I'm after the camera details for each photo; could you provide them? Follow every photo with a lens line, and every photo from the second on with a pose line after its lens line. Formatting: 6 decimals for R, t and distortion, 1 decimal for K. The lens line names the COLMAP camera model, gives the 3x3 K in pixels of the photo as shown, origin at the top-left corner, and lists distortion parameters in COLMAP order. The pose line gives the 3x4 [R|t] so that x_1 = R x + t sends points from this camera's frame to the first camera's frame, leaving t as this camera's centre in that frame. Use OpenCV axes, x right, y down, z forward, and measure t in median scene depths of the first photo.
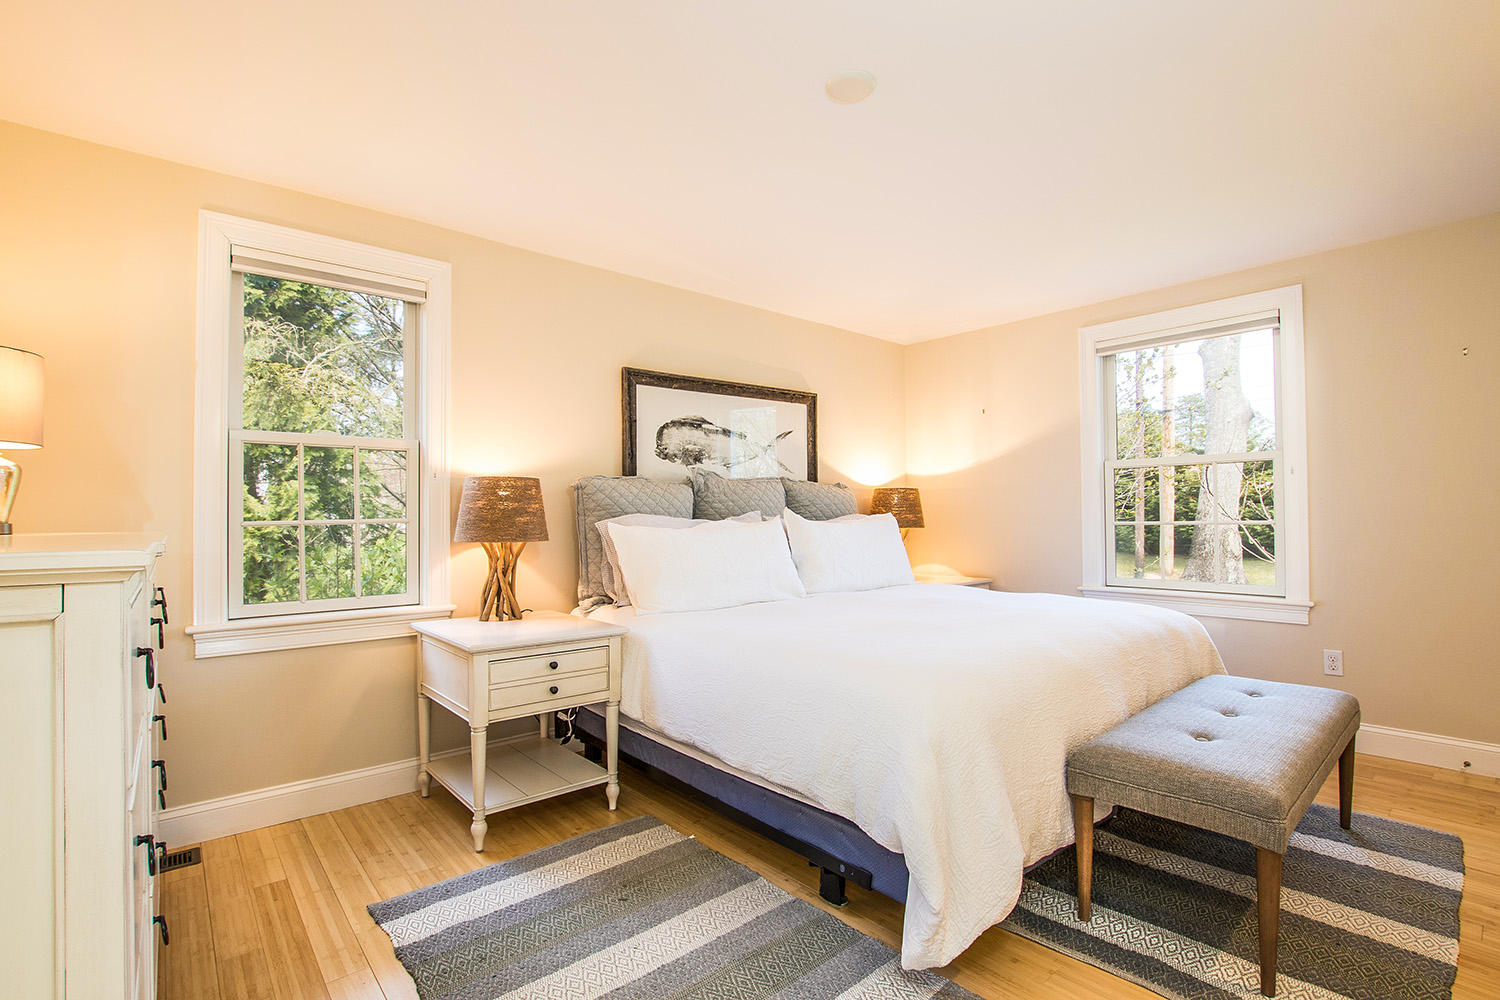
lens RADIAL K [[700.0, 0, 755.0], [0, 700.0, 507.4], [0, 0, 1]] dist [-0.032782, 0.005748]
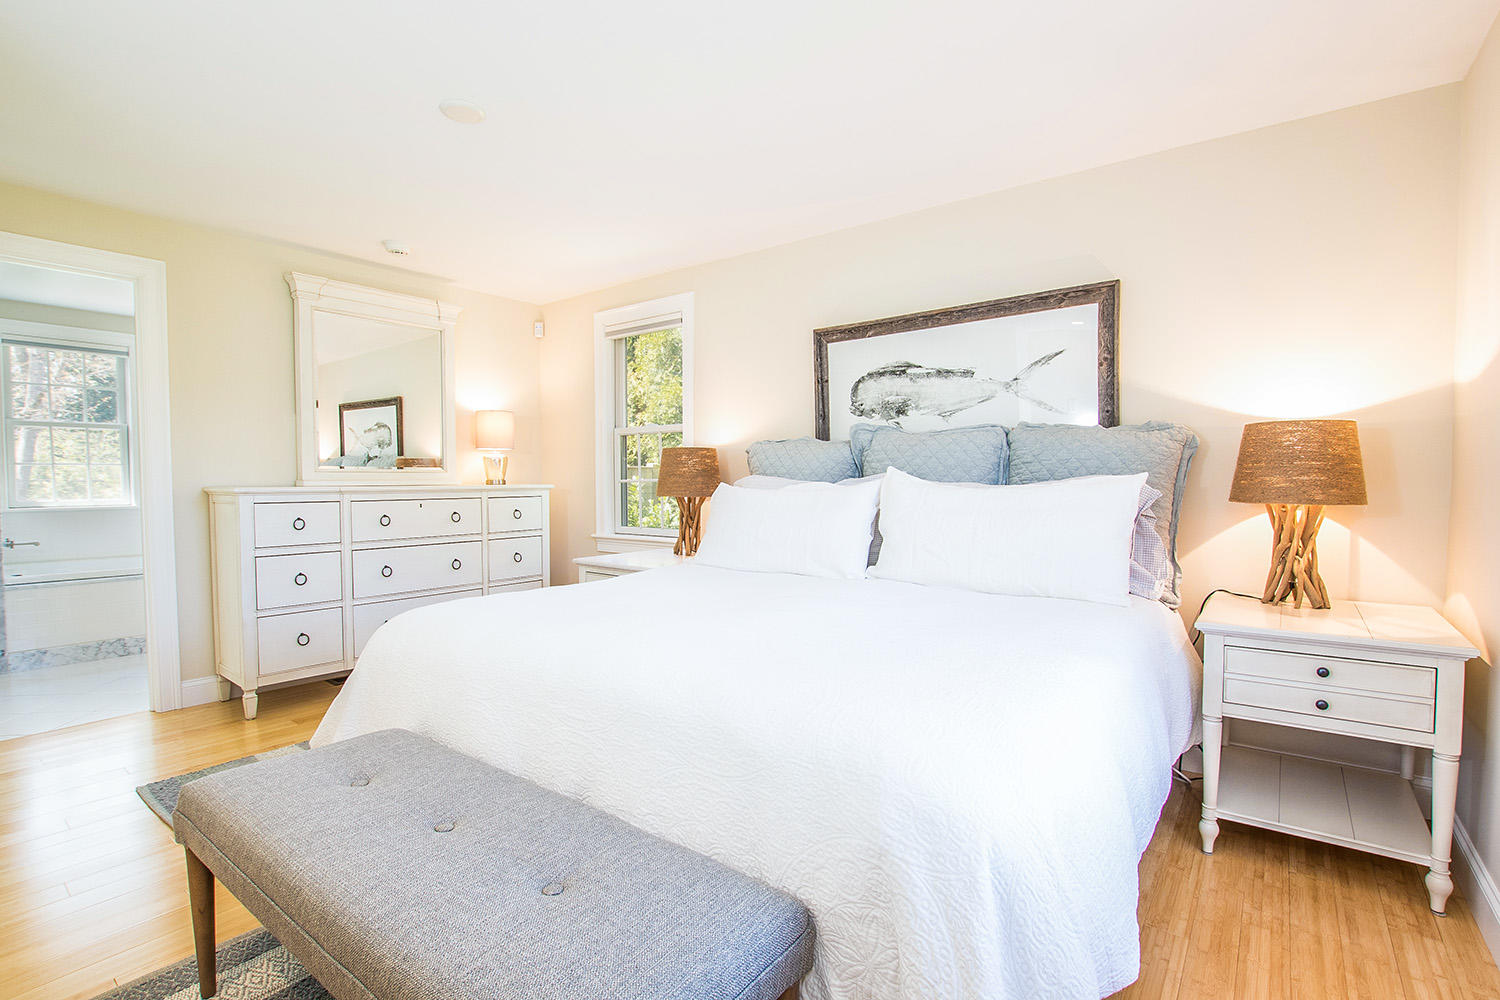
lens RADIAL K [[700.0, 0, 754.2], [0, 700.0, 511.7], [0, 0, 1]] dist [-0.032782, 0.005748]
pose [[0.209751, 0.057149, -0.976083, 0.816232], [0.017802, 0.997902, 0.062252, -0.002499], [0.977593, -0.030433, 0.208293, 0.715818]]
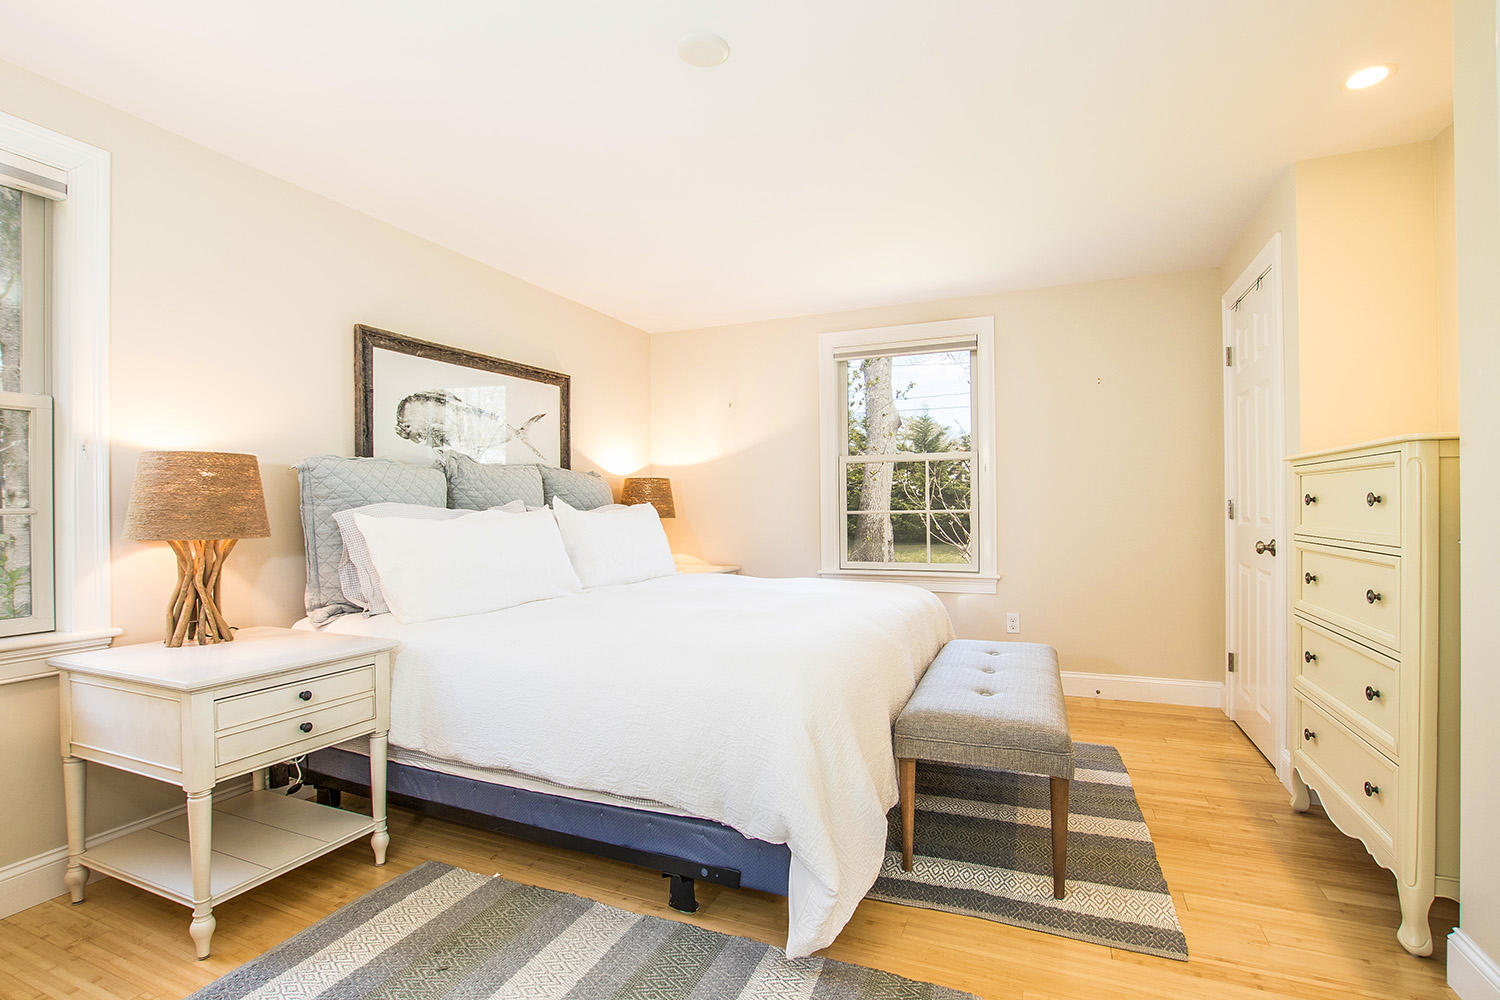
lens RADIAL K [[700.0, 0, 754.1], [0, 700.0, 507.2], [0, 0, 1]] dist [-0.032782, 0.005748]
pose [[0.899955, -0.001304, 0.435980, -0.126607], [-0.003222, 0.999948, 0.009642, 0.005031], [-0.435970, -0.010082, 0.899905, 0.065170]]
